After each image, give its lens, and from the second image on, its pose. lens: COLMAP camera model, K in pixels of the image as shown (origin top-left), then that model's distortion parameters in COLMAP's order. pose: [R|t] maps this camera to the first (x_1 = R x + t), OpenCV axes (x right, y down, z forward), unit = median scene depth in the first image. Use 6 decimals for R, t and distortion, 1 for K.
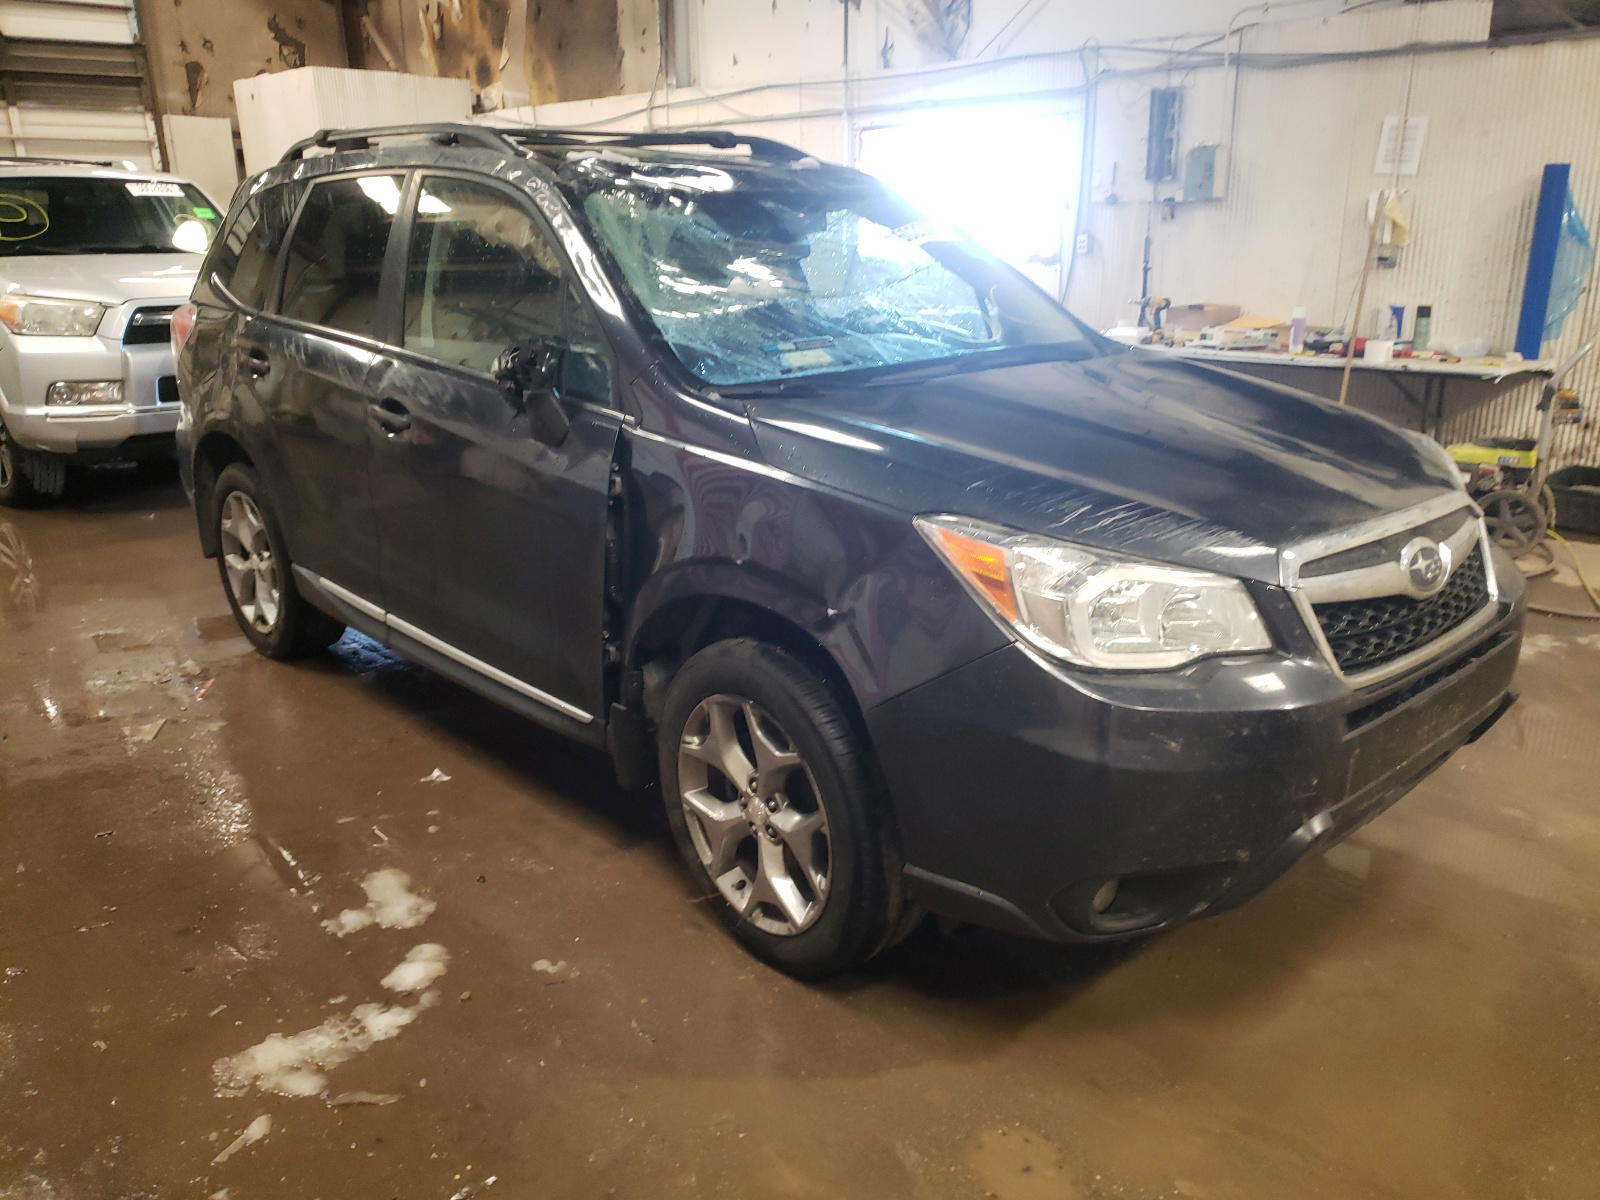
lens RADIAL K [[1263.1, 0, 800.0], [0, 1263.1, 600.0], [0, 0, 1]] dist [0.041502, -0.002548]
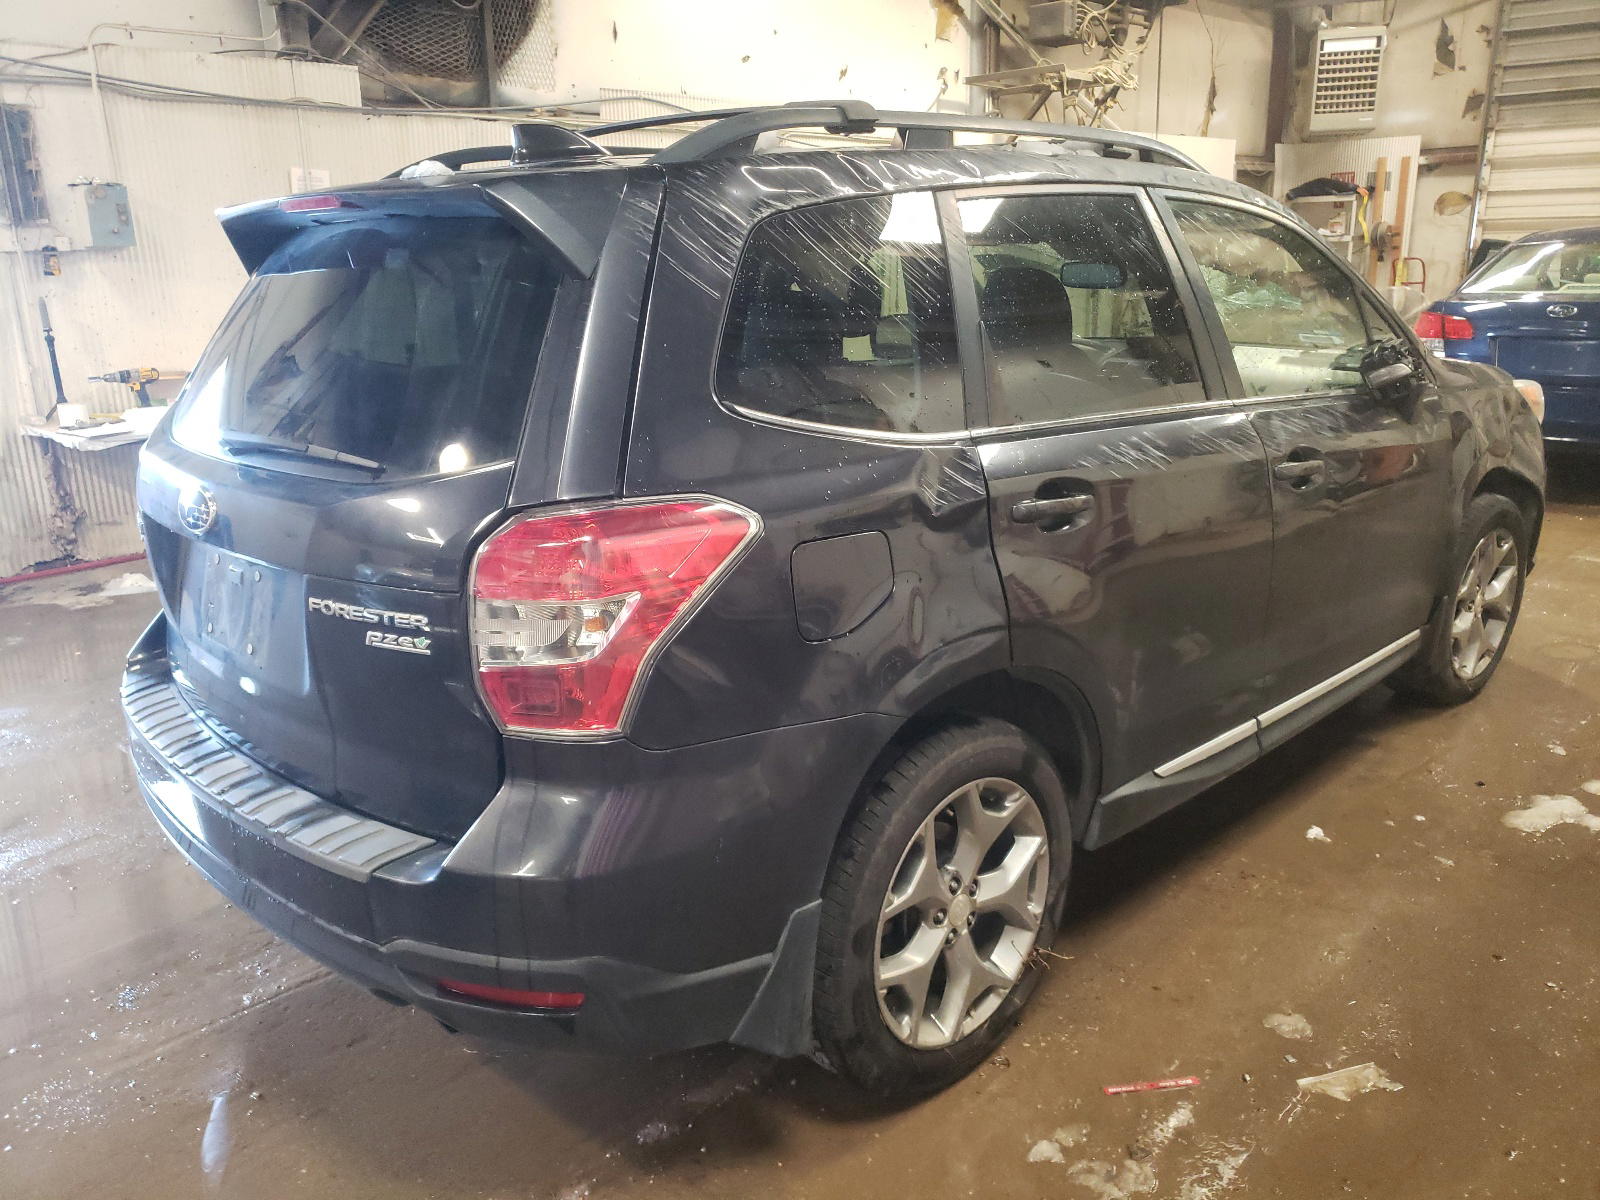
lens RADIAL K [[1263.1, 0, 800.0], [0, 1263.1, 600.0], [0, 0, 1]] dist [0.041502, -0.002548]
pose [[-0.036400, -0.270256, 0.962100, -0.573636], [0.319916, 0.908922, 0.267421, -0.197999], [-0.946747, 0.317525, 0.053375, 0.639982]]
